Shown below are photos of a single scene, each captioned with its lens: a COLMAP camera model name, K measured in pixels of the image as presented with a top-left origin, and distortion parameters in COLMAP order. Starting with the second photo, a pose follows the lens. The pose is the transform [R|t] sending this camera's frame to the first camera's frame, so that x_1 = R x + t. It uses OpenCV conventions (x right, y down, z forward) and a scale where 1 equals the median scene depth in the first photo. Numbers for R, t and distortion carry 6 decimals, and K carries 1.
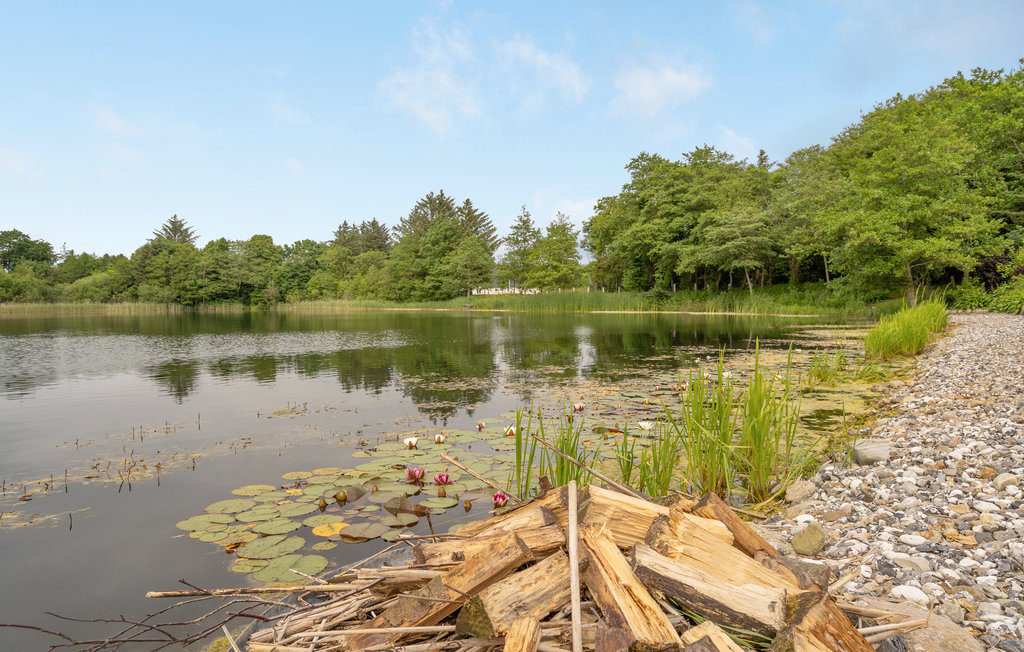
lens RADIAL K [[701.8, 0, 512.0], [0, 701.8, 326.0], [0, 0, 1]] dist [0.003238, 0.001340]
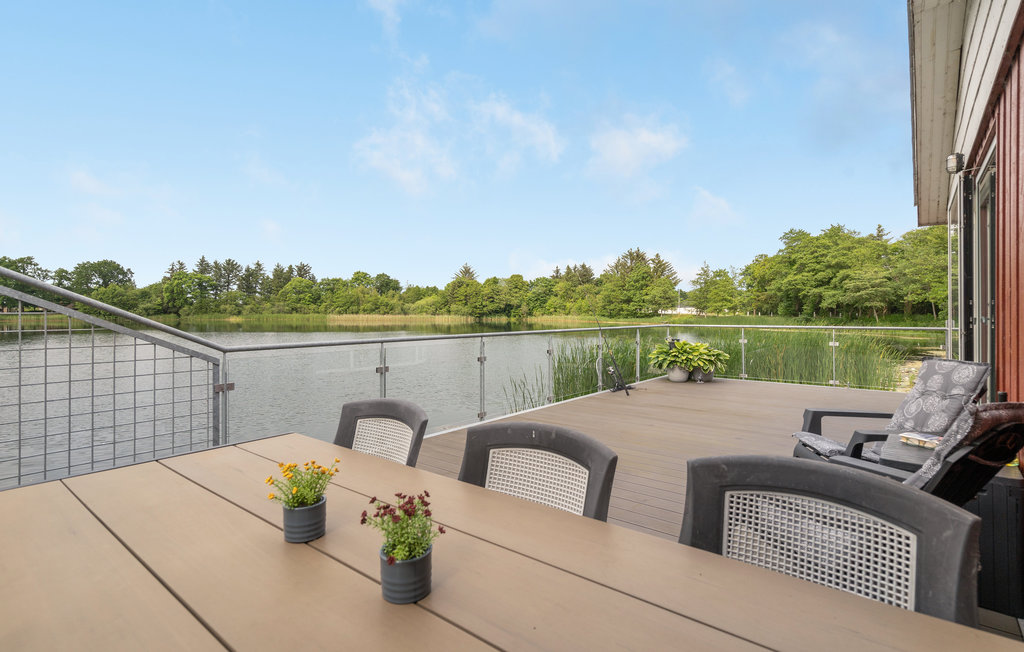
lens RADIAL K [[490.5, 0, 510.0], [0, 490.5, 313.2], [0, 0, 1]] dist [-0.000382, -0.000079]
pose [[0.961094, 0.010584, -0.276019, -0.069514], [-0.019387, 0.999386, -0.029182, -0.006971], [0.275541, 0.033398, 0.960709, -0.138846]]
